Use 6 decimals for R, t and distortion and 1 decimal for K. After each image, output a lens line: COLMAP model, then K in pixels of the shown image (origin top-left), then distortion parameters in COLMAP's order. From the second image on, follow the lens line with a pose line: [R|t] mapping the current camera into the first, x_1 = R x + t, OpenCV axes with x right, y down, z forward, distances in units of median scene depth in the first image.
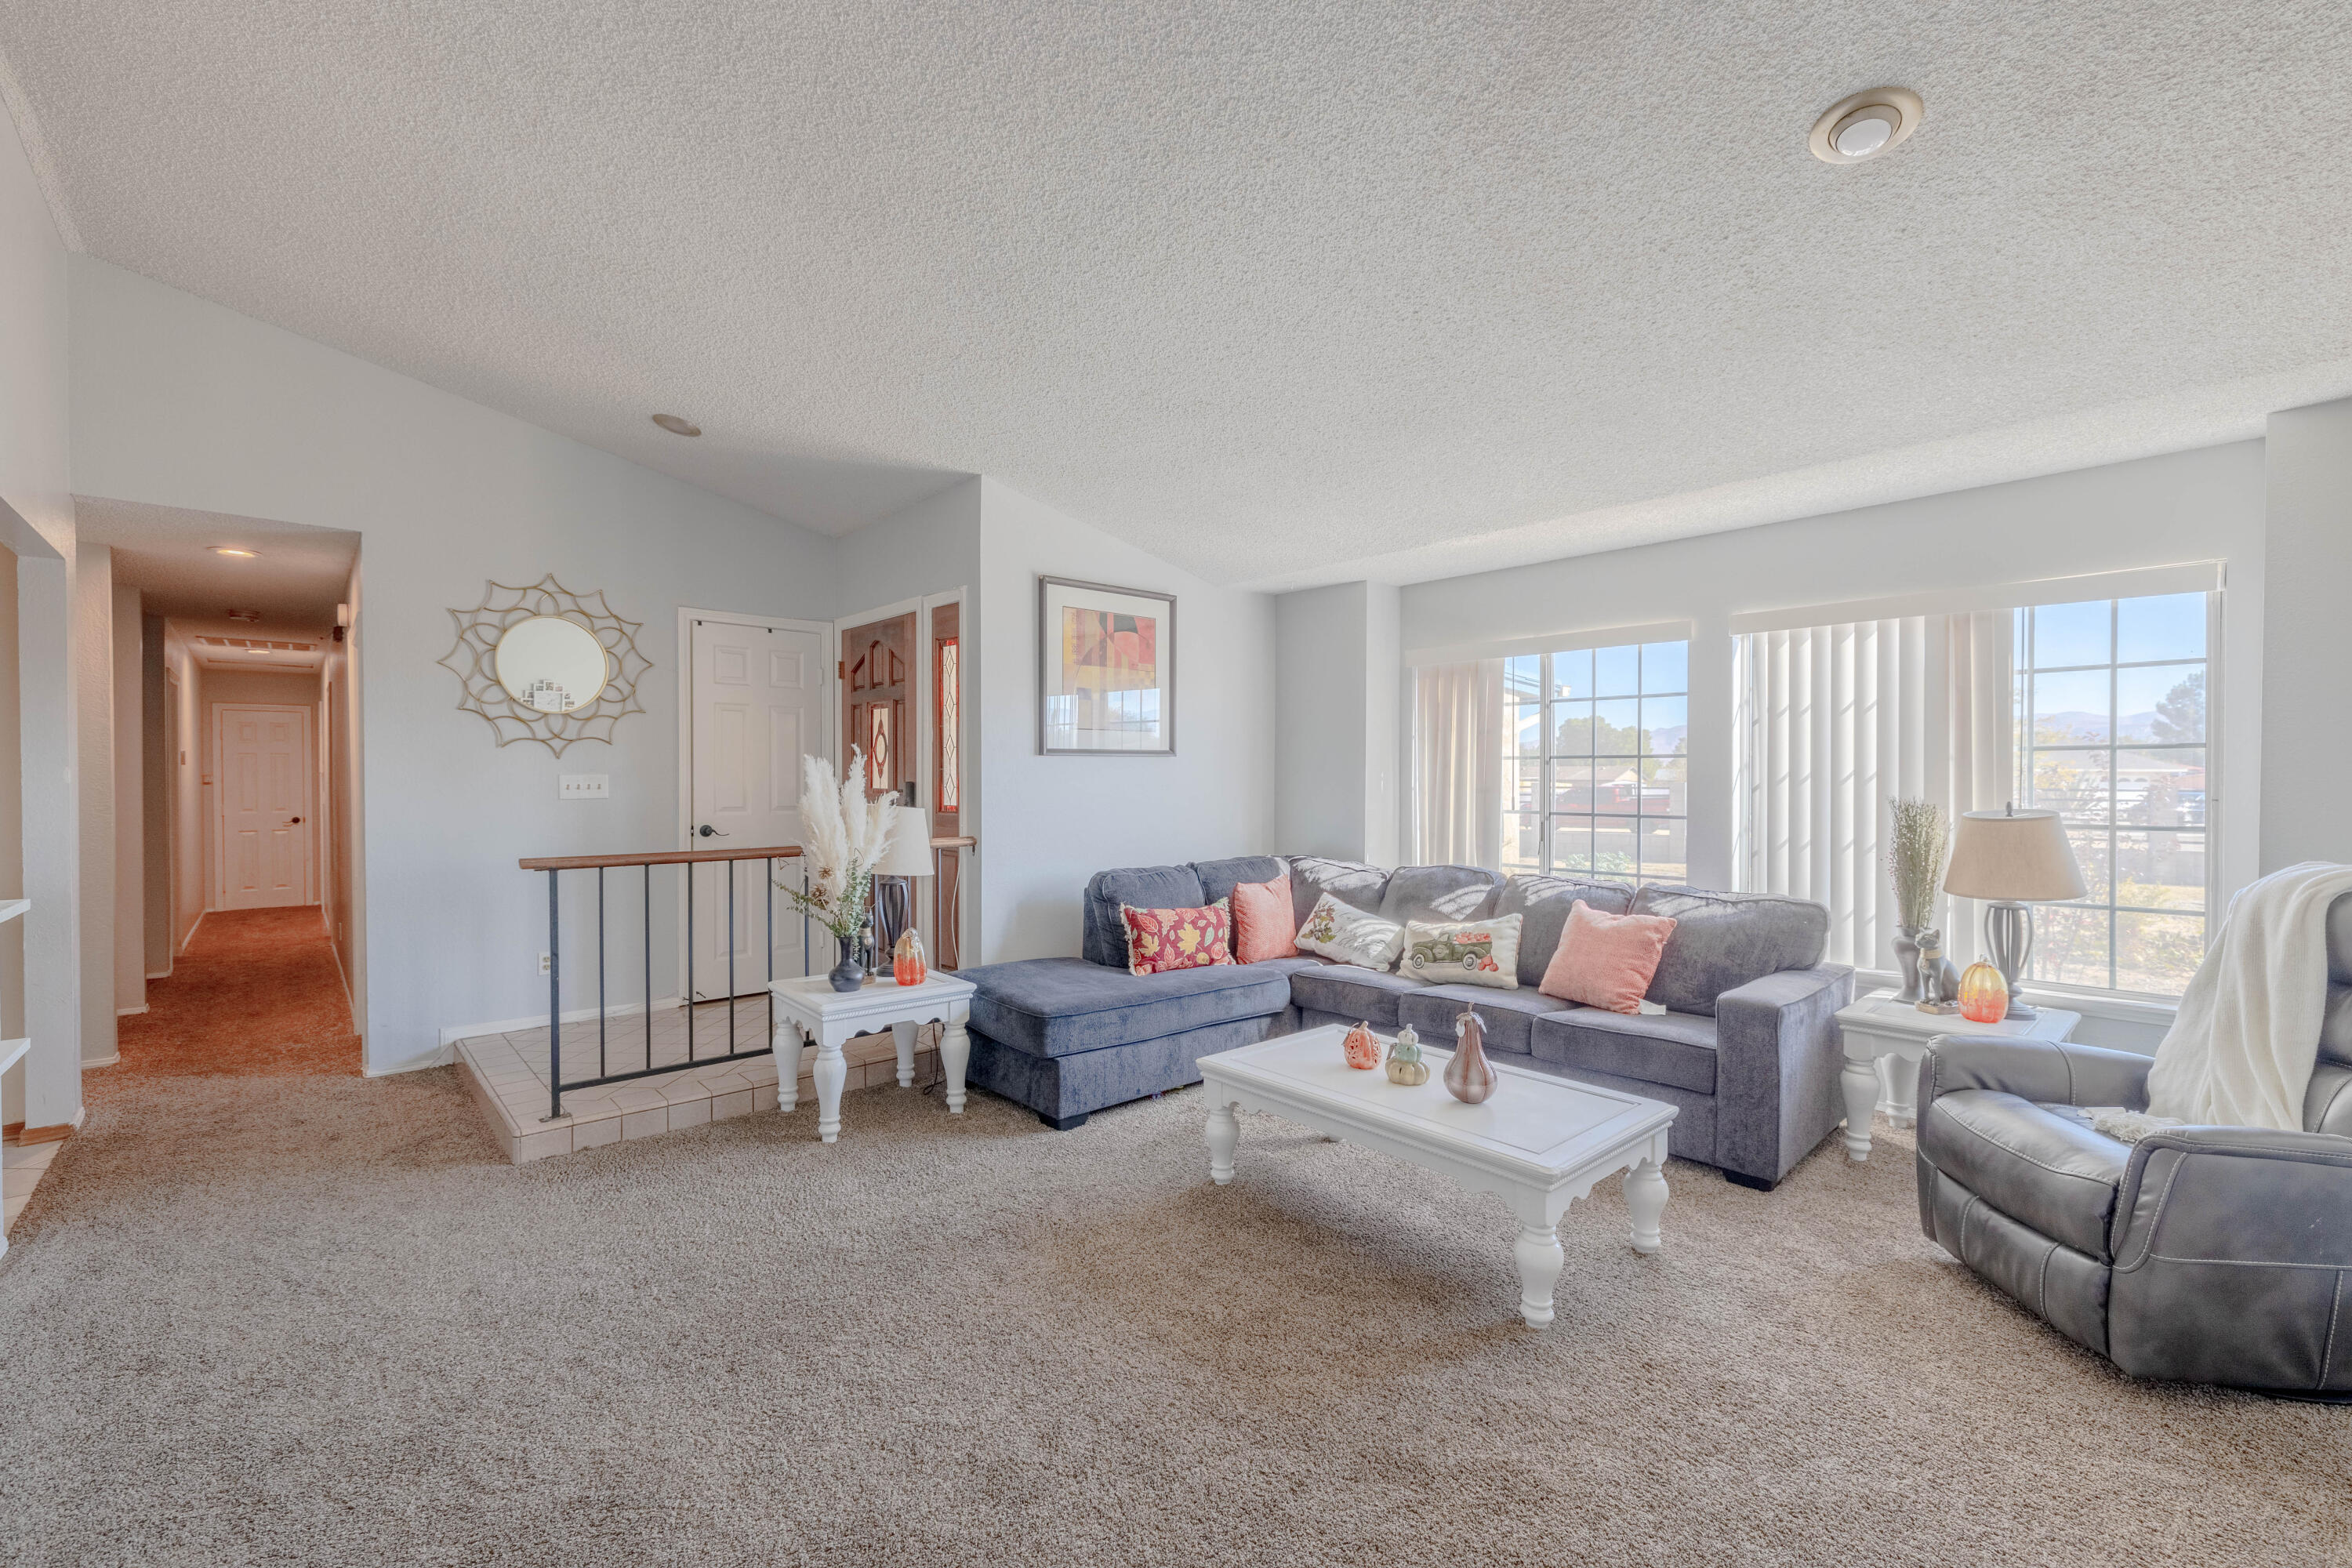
lens RADIAL K [[999.0, 0, 1157.6], [0, 999.0, 792.8], [0, 0, 1]] dist [0.001892, 0.000244]
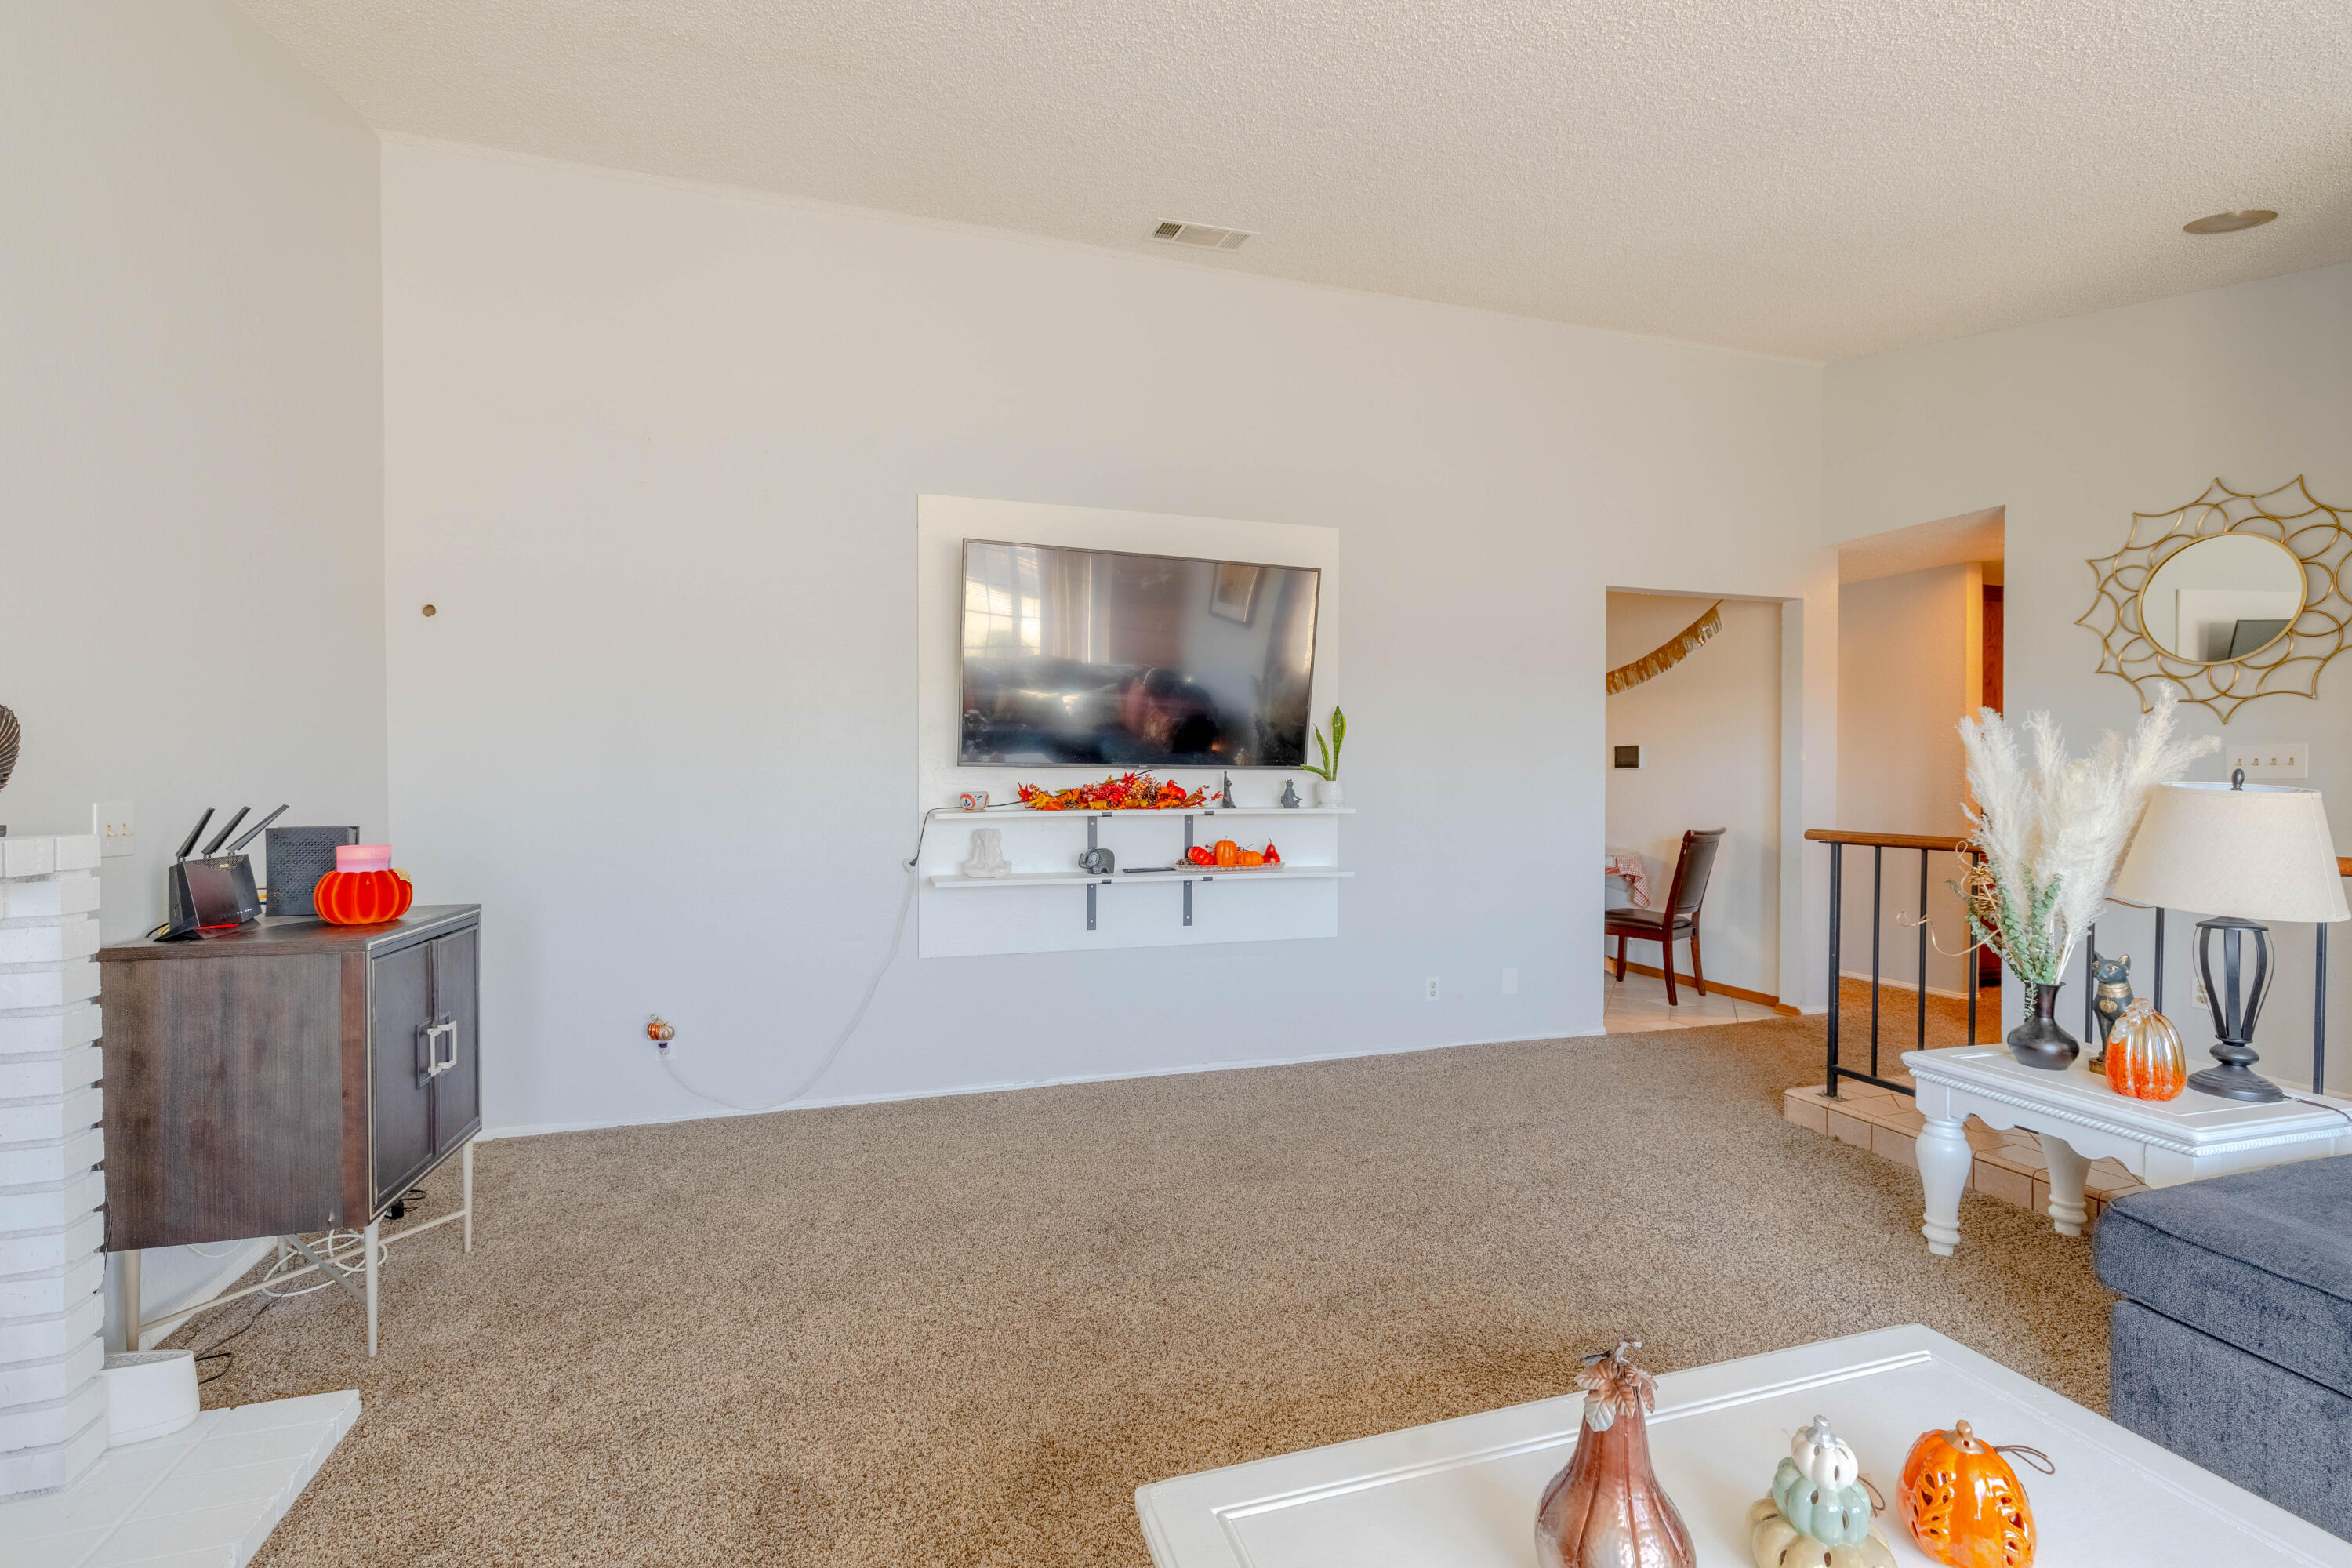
lens RADIAL K [[999.0, 0, 1157.2], [0, 999.0, 779.7], [0, 0, 1]] dist [0.001892, 0.000244]
pose [[-0.411478, 0.008722, -0.911378, 0.428432], [-0.012234, 0.999811, 0.015092, 0.006202], [0.911338, 0.017360, -0.411294, 0.610919]]
